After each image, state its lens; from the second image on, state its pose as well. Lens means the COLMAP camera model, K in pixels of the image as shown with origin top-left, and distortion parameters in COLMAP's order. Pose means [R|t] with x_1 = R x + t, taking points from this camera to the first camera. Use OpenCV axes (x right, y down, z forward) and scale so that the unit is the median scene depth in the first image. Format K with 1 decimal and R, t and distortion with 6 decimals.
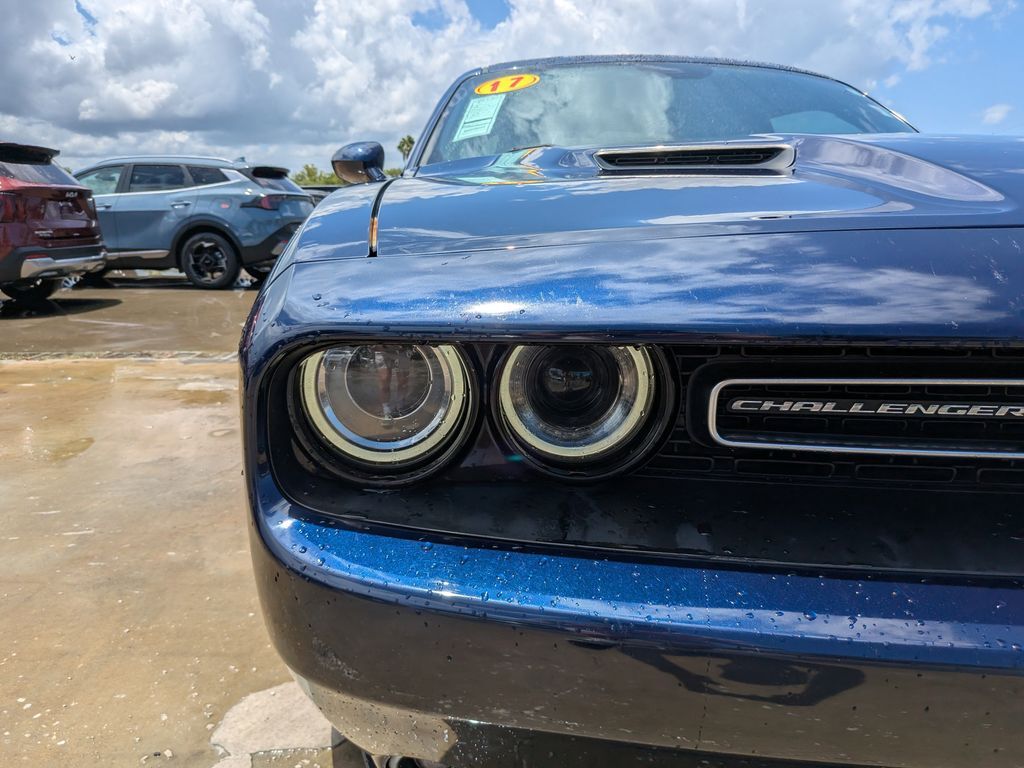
lens RADIAL K [[770.4, 0, 512.0], [0, 770.4, 384.0], [0, 0, 1]] dist [-0.035305, 0.002844]
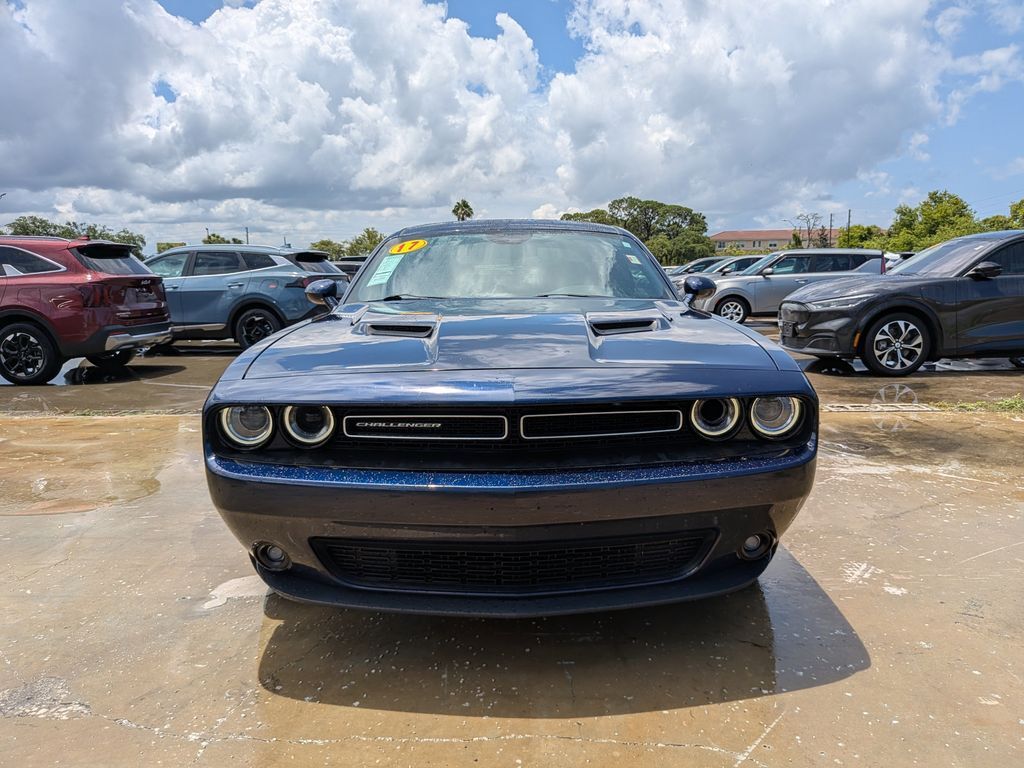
lens RADIAL K [[761.7, 0, 536.5], [0, 761.7, 410.9], [0, 0, 1]] dist [-0.060251, 0.034929]
pose [[0.999202, -0.002845, -0.039829, 0.095205], [0.001231, 0.999179, -0.040490, 0.008230], [0.039912, 0.040409, 0.998386, -0.170411]]
